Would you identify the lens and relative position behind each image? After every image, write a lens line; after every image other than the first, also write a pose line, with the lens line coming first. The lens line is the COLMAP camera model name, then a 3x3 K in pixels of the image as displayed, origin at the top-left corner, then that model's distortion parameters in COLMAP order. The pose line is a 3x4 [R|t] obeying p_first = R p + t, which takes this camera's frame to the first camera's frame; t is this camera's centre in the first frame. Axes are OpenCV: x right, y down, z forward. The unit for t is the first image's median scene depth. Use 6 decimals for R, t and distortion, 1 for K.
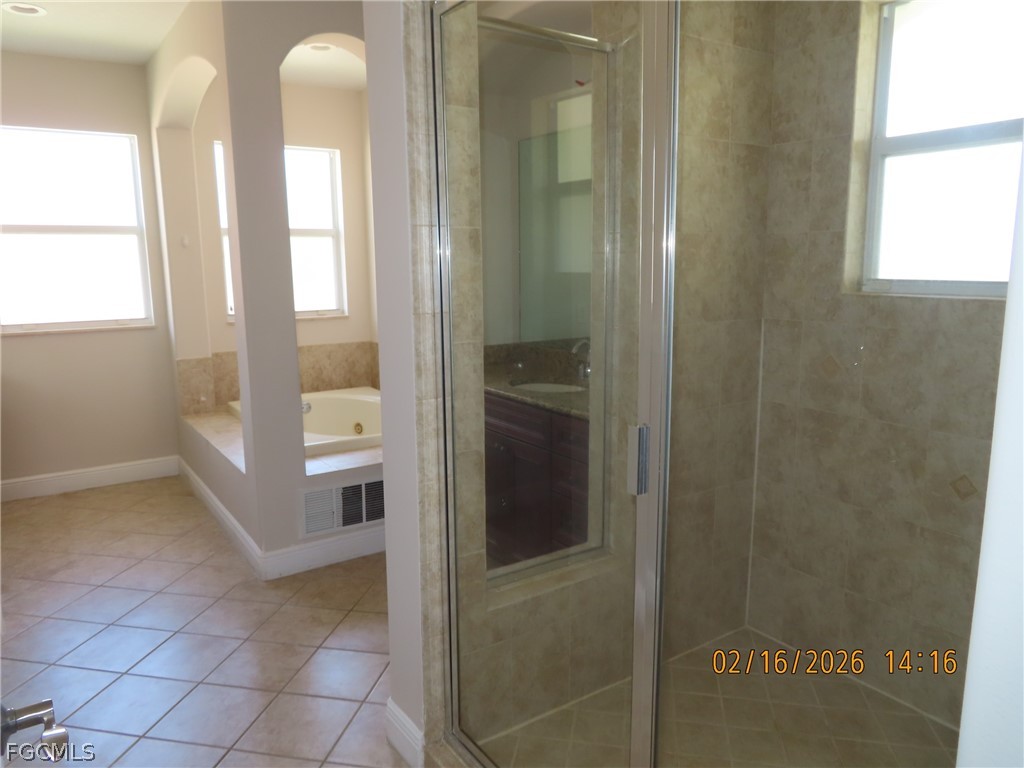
lens RADIAL K [[731.3, 0, 519.8], [0, 731.3, 383.4], [0, 0, 1]] dist [-0.012421, -0.006465]
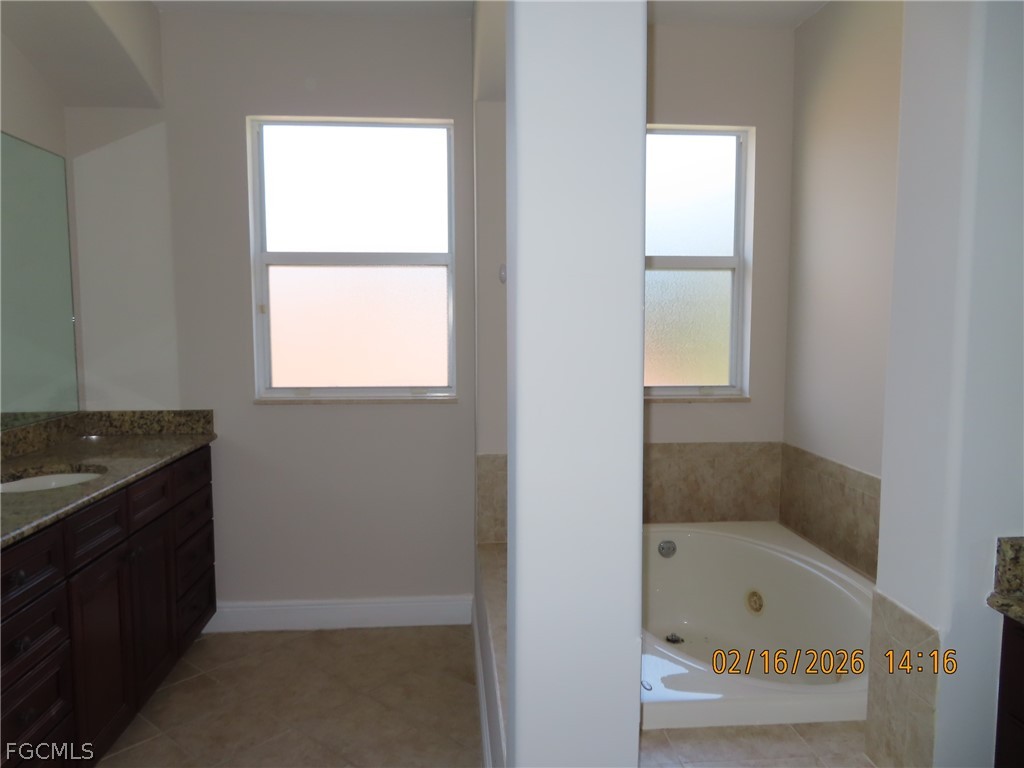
lens RADIAL K [[731.3, 0, 517.0], [0, 731.3, 387.6], [0, 0, 1]] dist [-0.012421, -0.006465]
pose [[0.869777, 0.057345, -0.490102, -0.107799], [-0.091898, 0.994672, -0.046706, -0.055979], [0.484813, 0.085663, 0.870413, 0.385153]]
